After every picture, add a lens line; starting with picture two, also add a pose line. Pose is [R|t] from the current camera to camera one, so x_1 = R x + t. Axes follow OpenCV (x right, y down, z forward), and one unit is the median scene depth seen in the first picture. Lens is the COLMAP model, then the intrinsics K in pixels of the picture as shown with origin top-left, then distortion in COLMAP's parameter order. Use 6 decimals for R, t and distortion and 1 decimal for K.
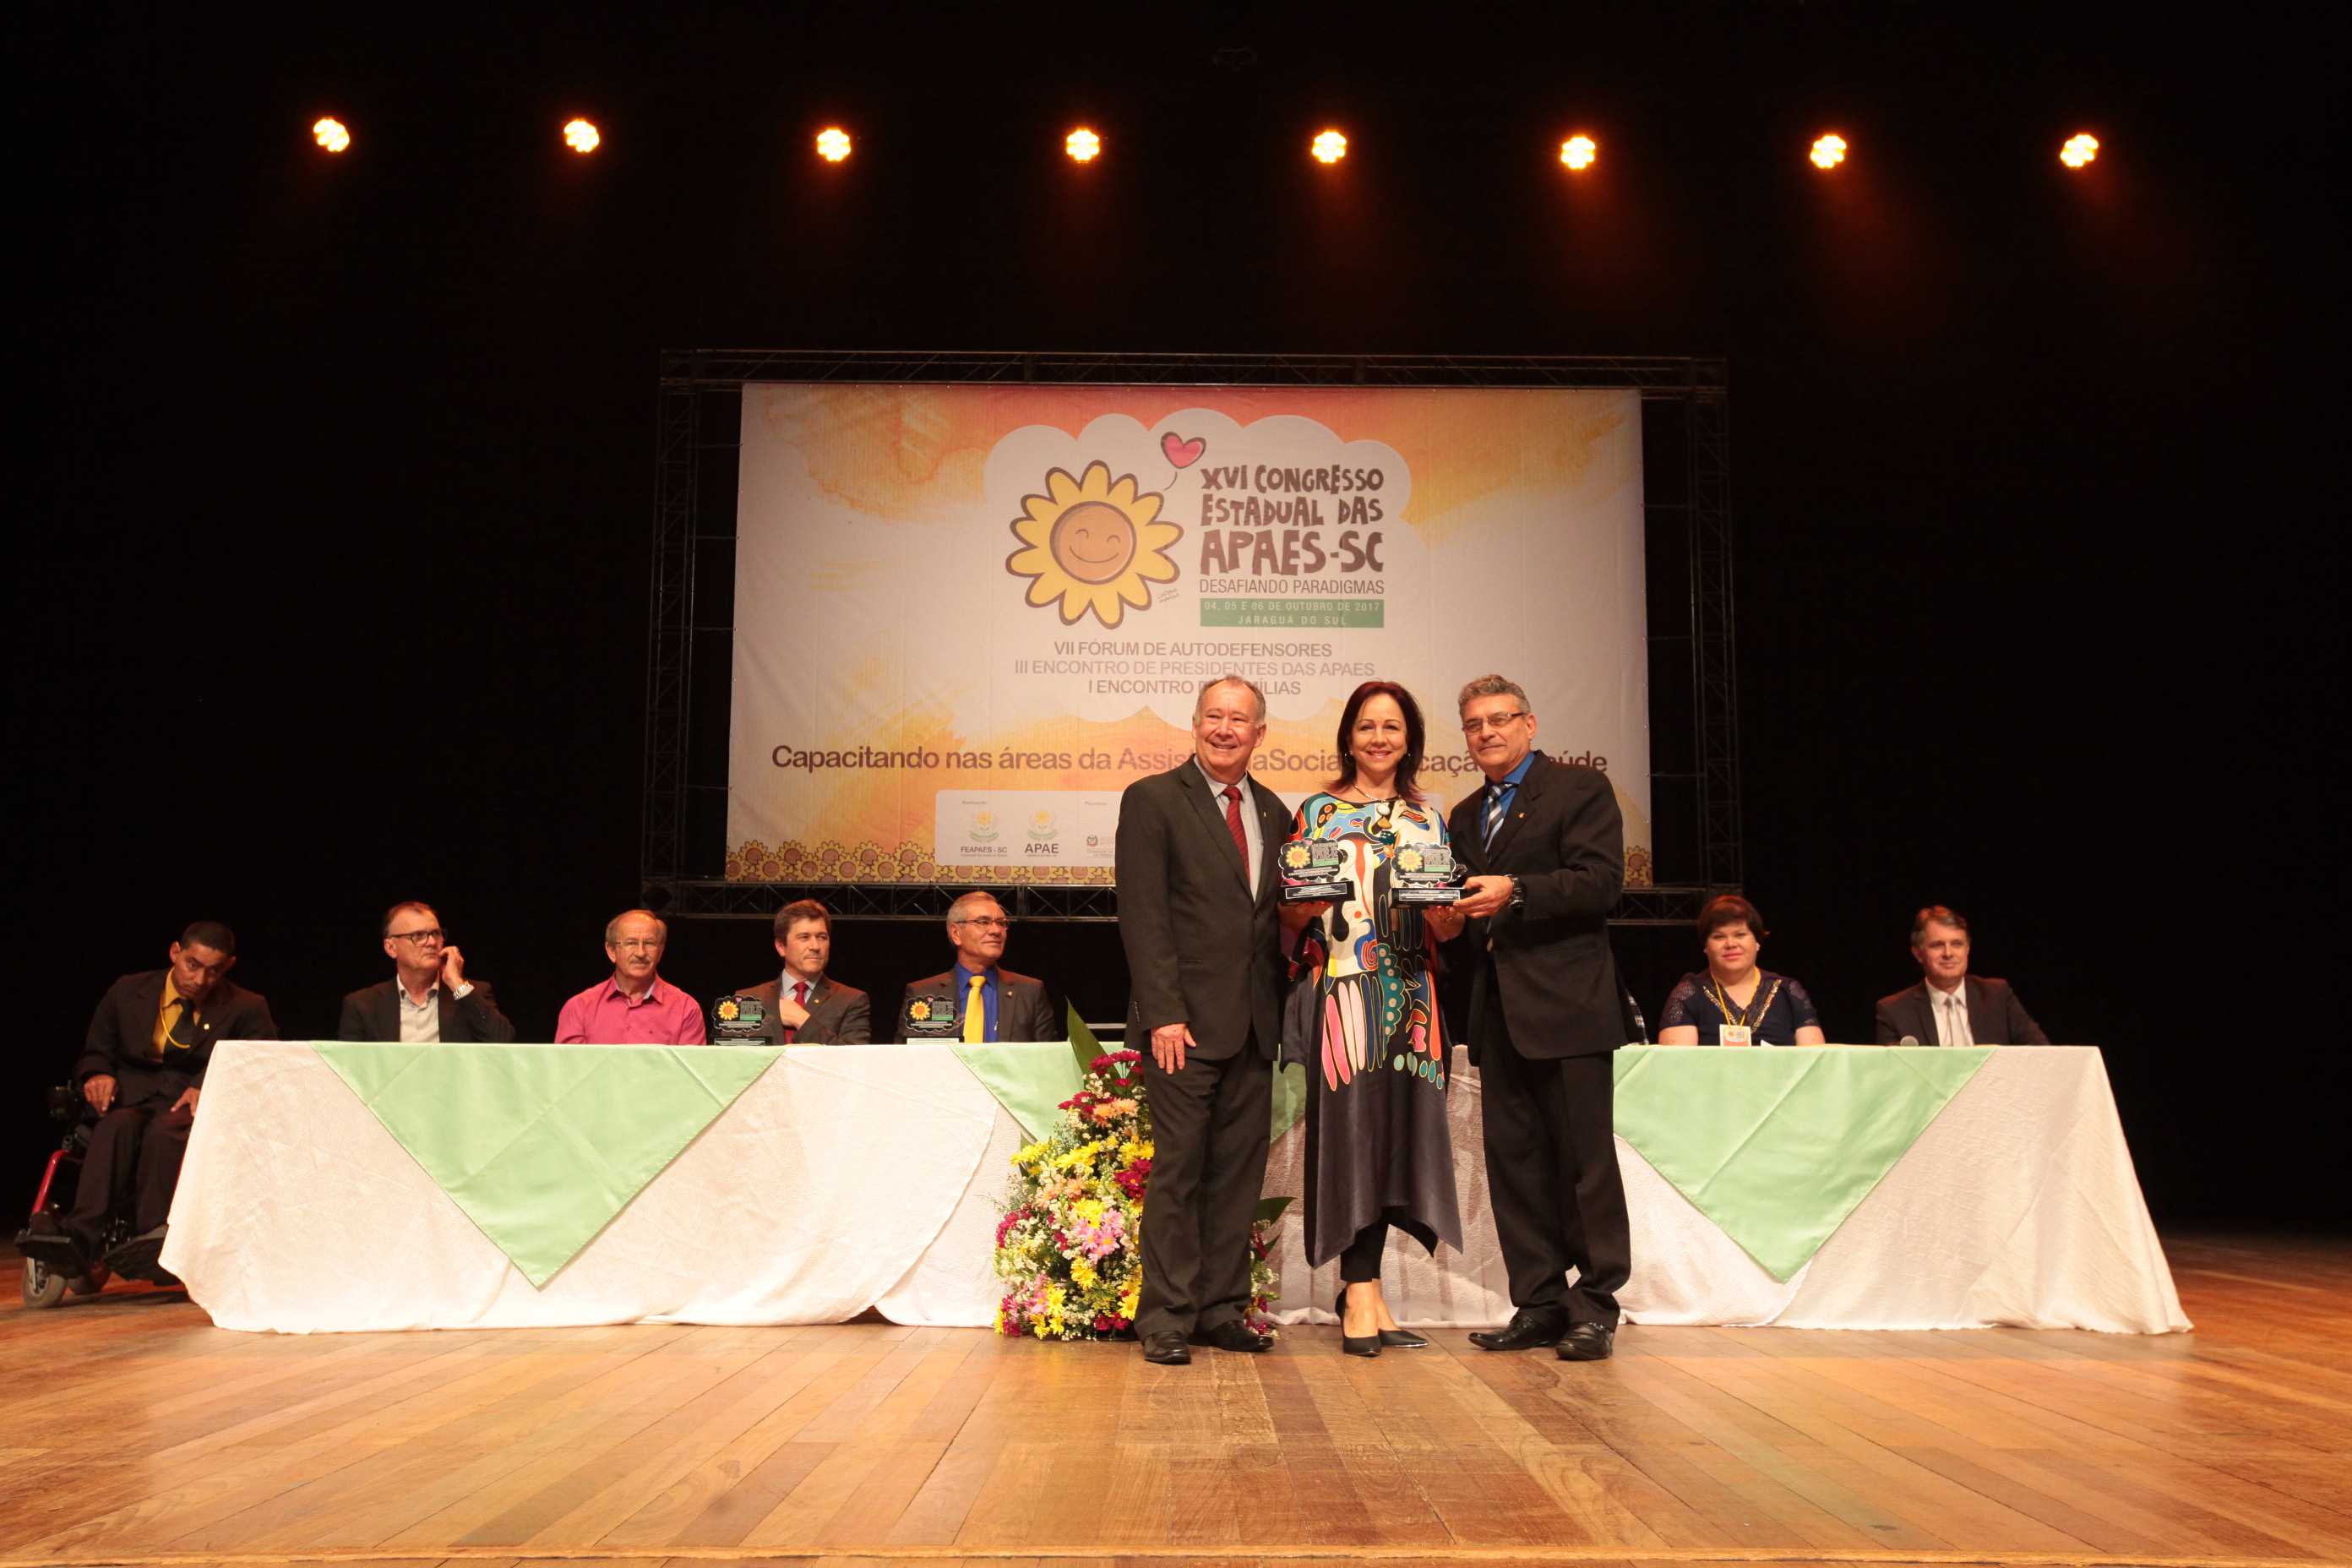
lens RADIAL K [[2245.1, 0, 1186.3], [0, 2245.1, 792.8], [0, 0, 1]] dist [0.035667, 0.000000]
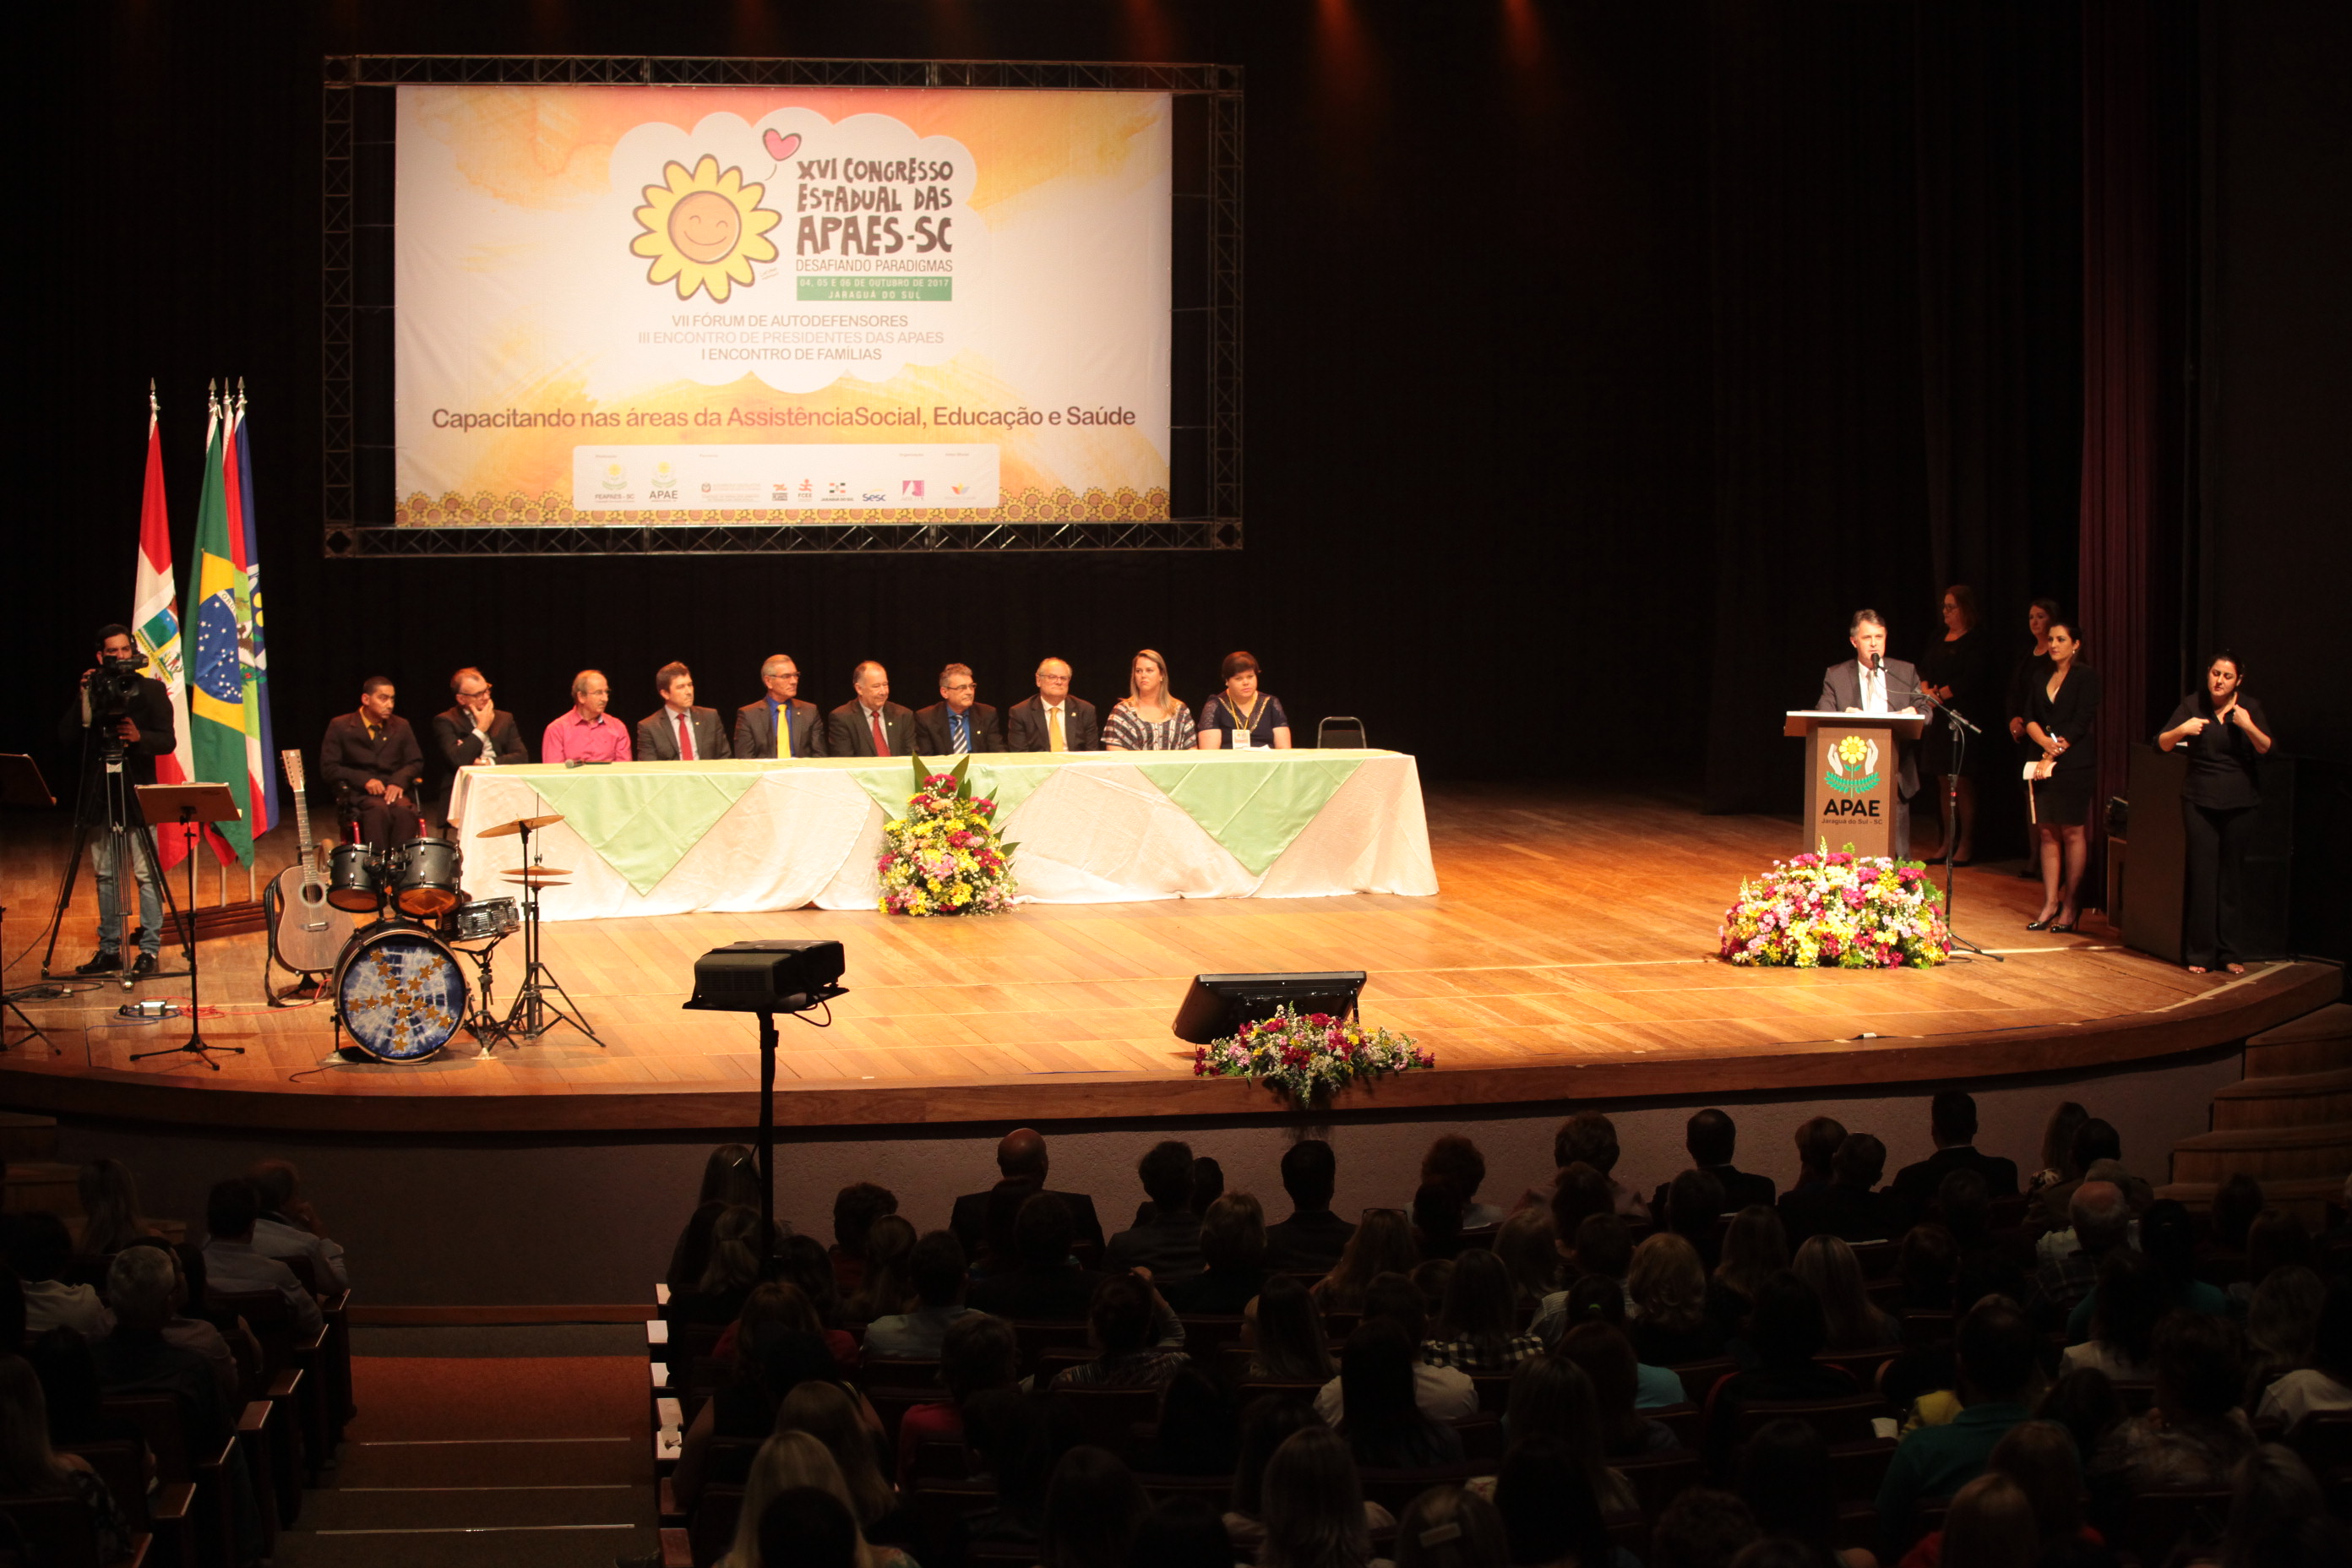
lens RADIAL K [[4872.1, 0, 1240.6], [0, 4872.1, 854.6], [0, 0, 1]] dist [-0.289452, 0.000000]
pose [[0.970126, -0.025832, 0.241222, -0.382181], [-0.033668, 0.970358, 0.239316, -0.403108], [-0.240254, -0.240288, 0.940500, -1.475513]]
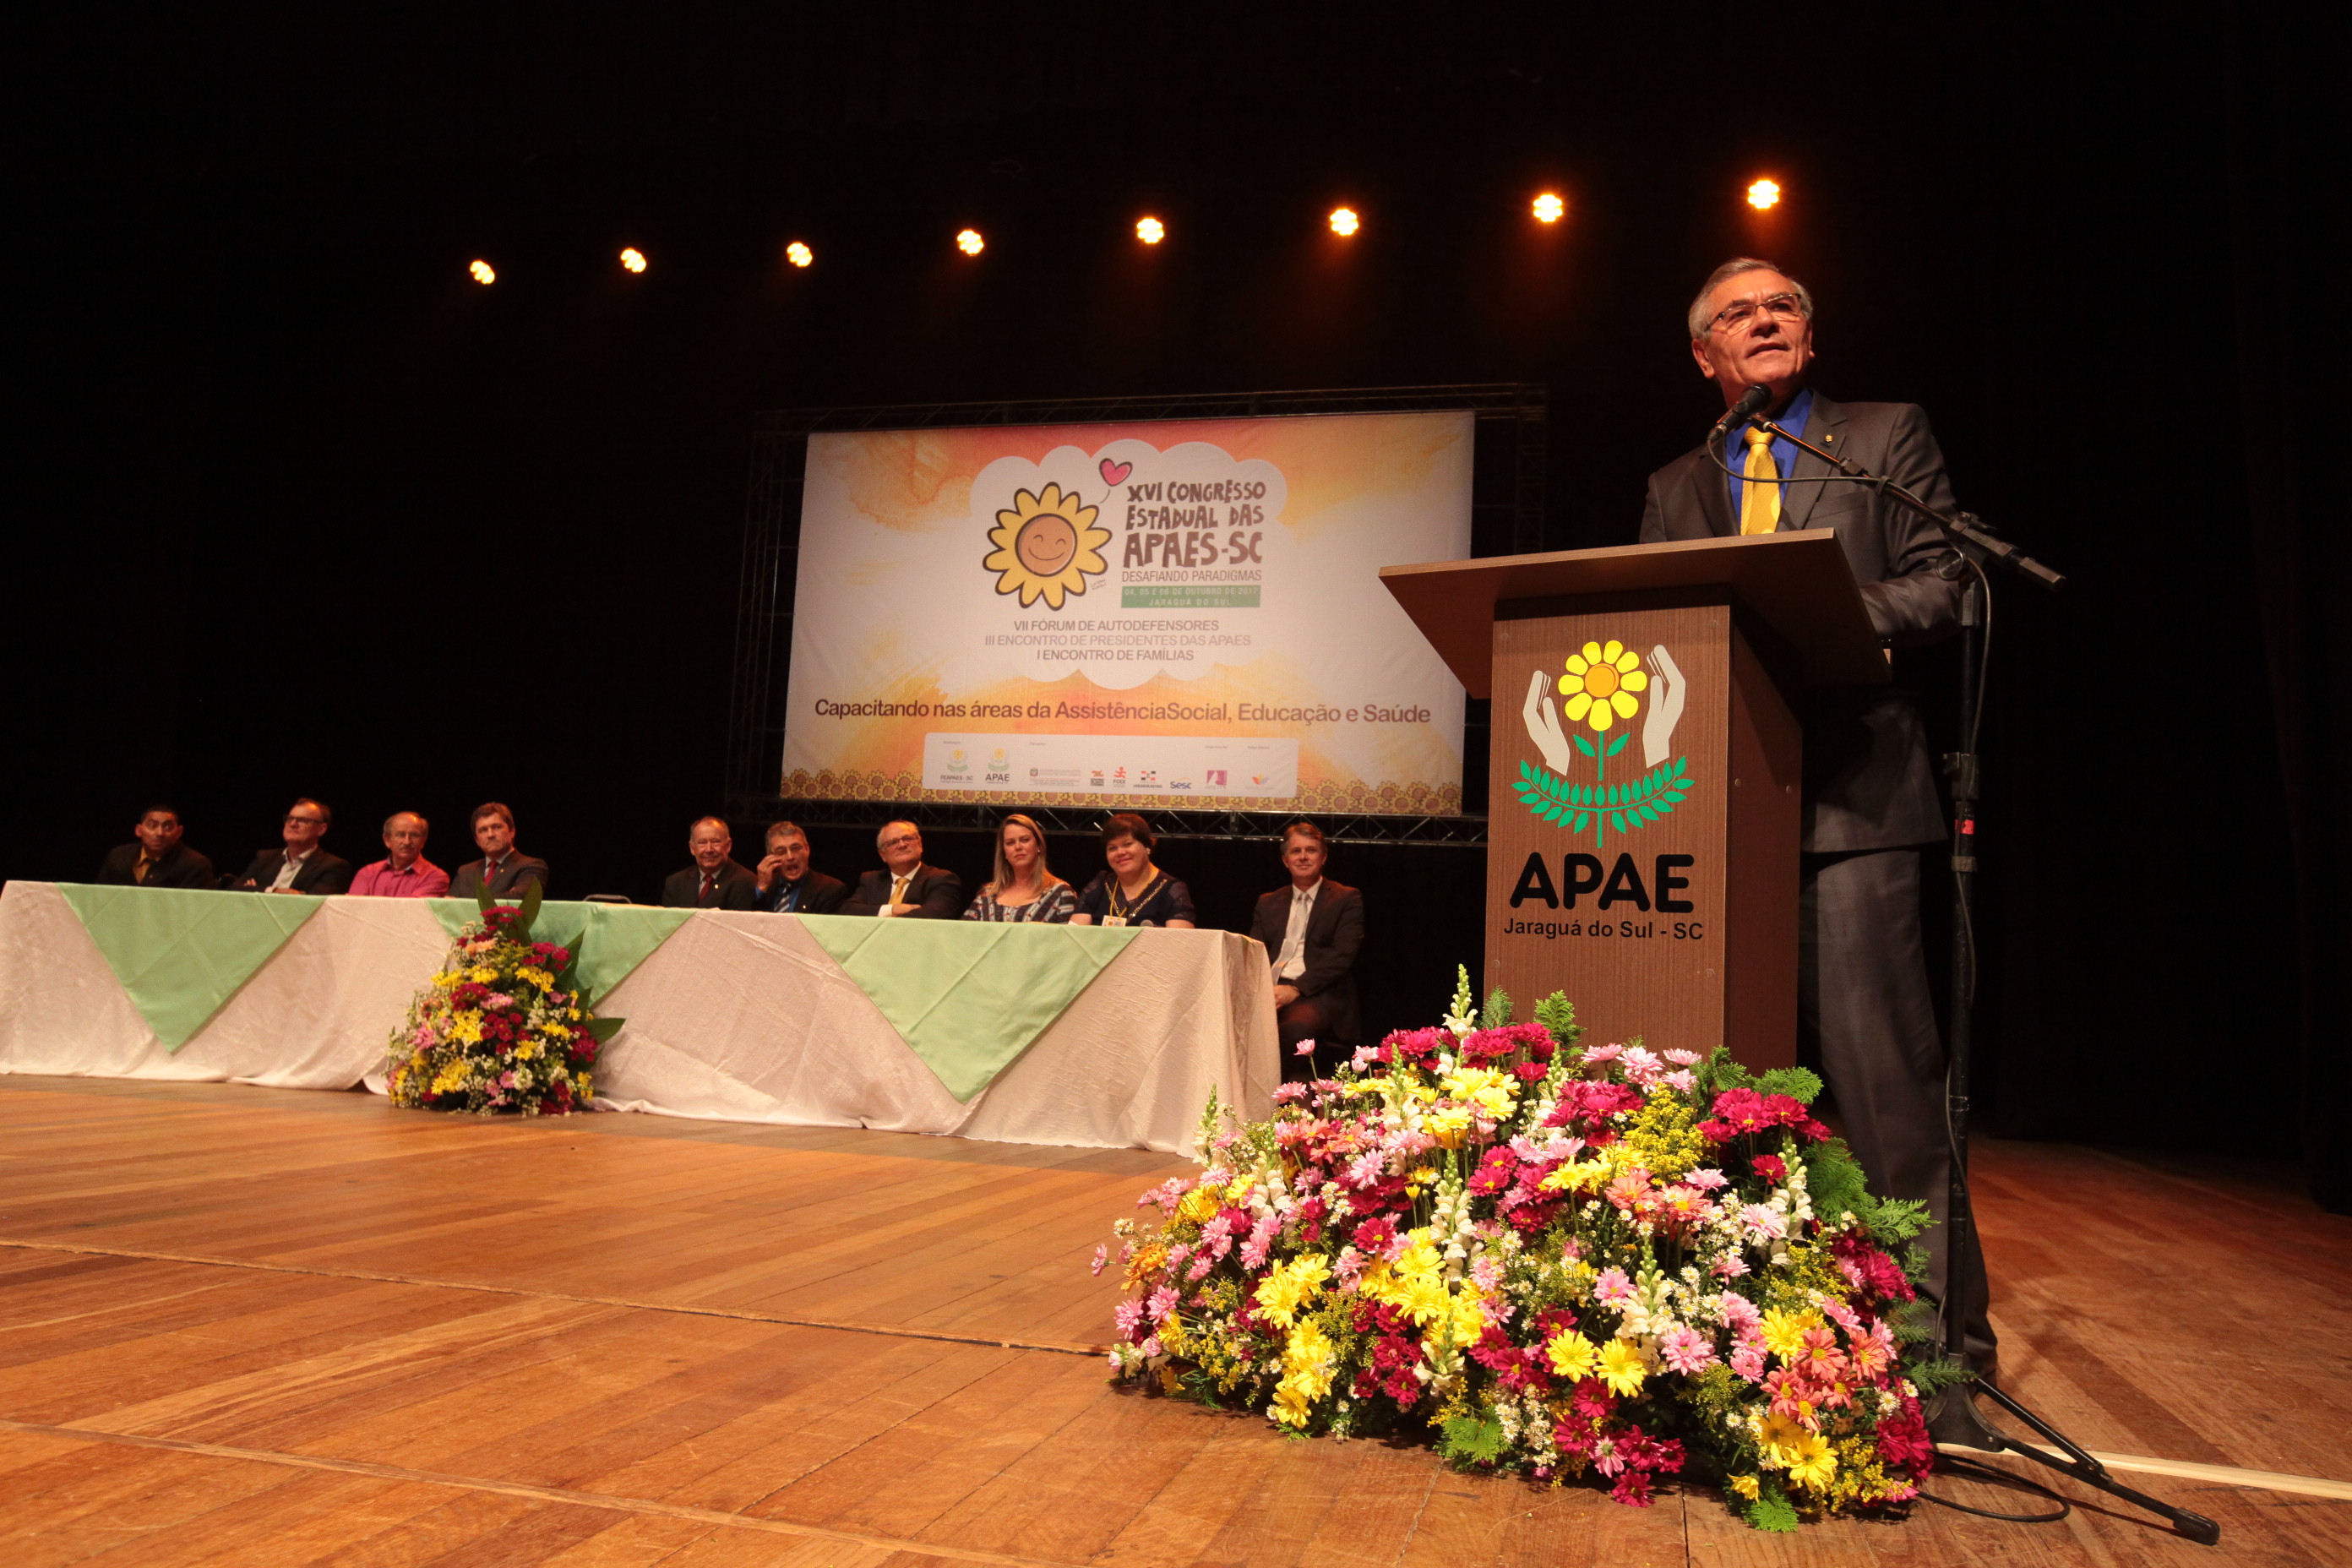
lens RADIAL K [[1720.9, 0, 1226.0], [0, 1720.9, 849.8], [0, 0, 1]] dist [-0.028458, 0.074644]
pose [[0.970760, 0.023808, -0.238868, 0.307225], [-0.010068, 0.998232, 0.058580, 0.006685], [0.239841, -0.054463, 0.969283, 0.041248]]
